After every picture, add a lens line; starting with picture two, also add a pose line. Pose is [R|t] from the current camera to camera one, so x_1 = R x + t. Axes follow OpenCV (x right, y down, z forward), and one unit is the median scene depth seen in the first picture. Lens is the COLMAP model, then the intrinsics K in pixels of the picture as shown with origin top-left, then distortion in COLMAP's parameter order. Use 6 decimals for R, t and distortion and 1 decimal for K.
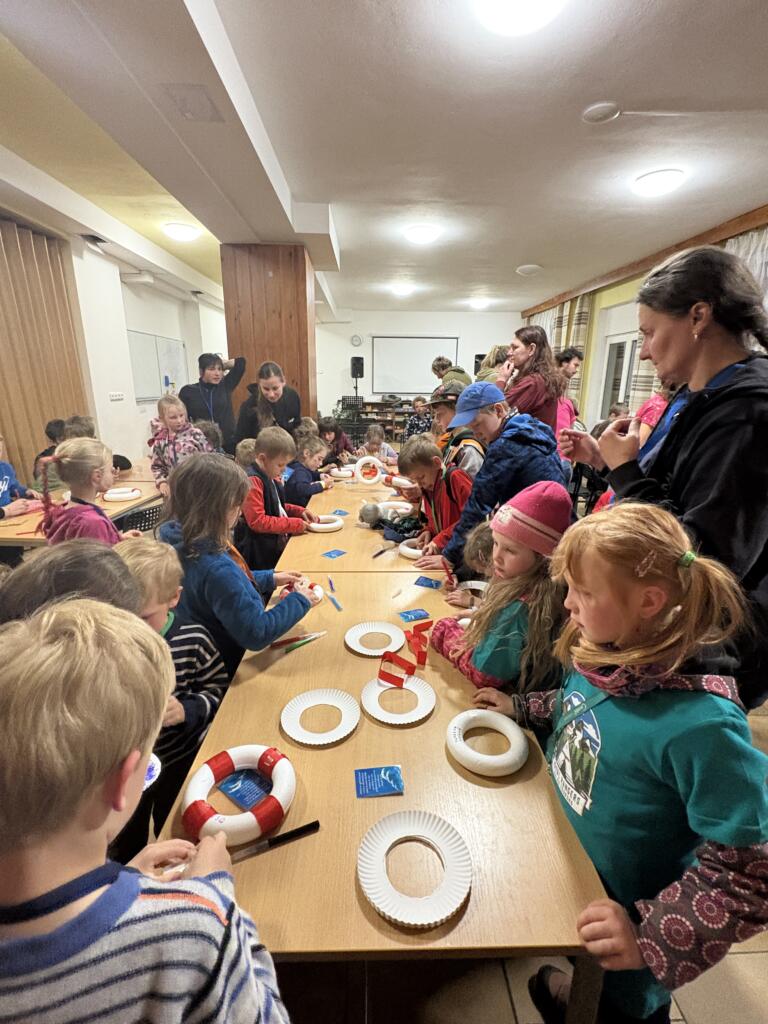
lens RADIAL K [[465.8, 0, 381.9], [0, 465.8, 513.2], [0, 0, 1]] dist [0.004796, -0.000033]
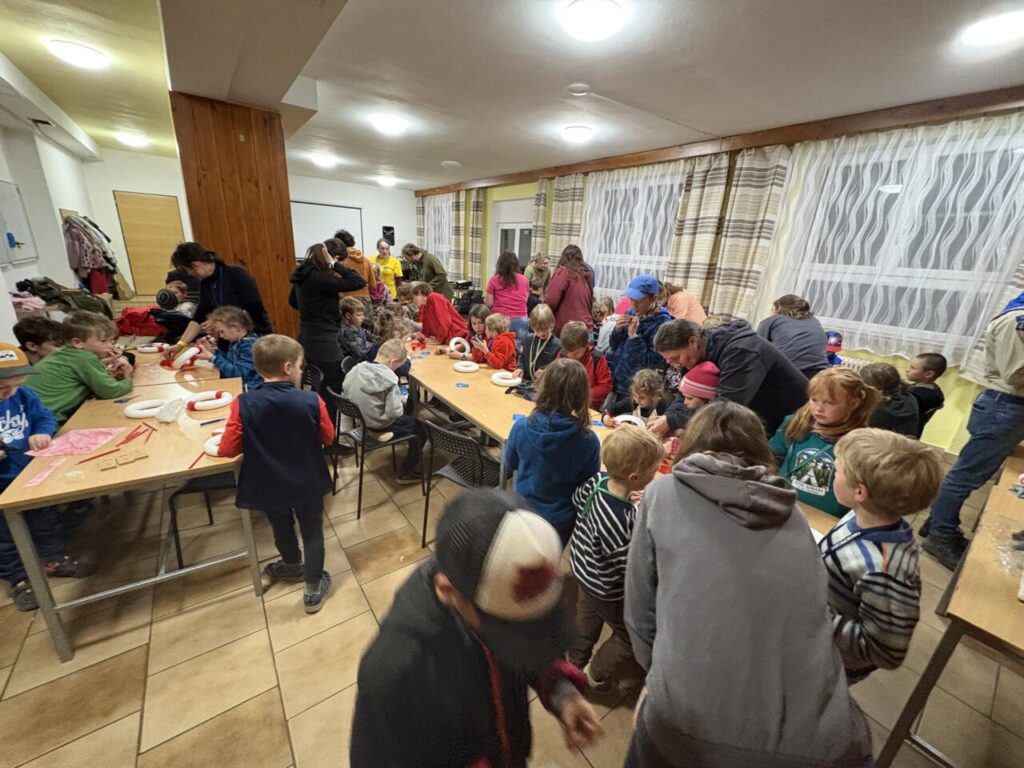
lens RADIAL K [[409.5, 0, 511.0], [0, 409.5, 385.4], [0, 0, 1]] dist [-0.000028, 0.000031]
pose [[0.808909, -0.152507, 0.567810, -0.217204], [0.116339, 0.988195, 0.099680, -0.034184], [-0.576309, -0.014574, 0.817102, 0.023278]]
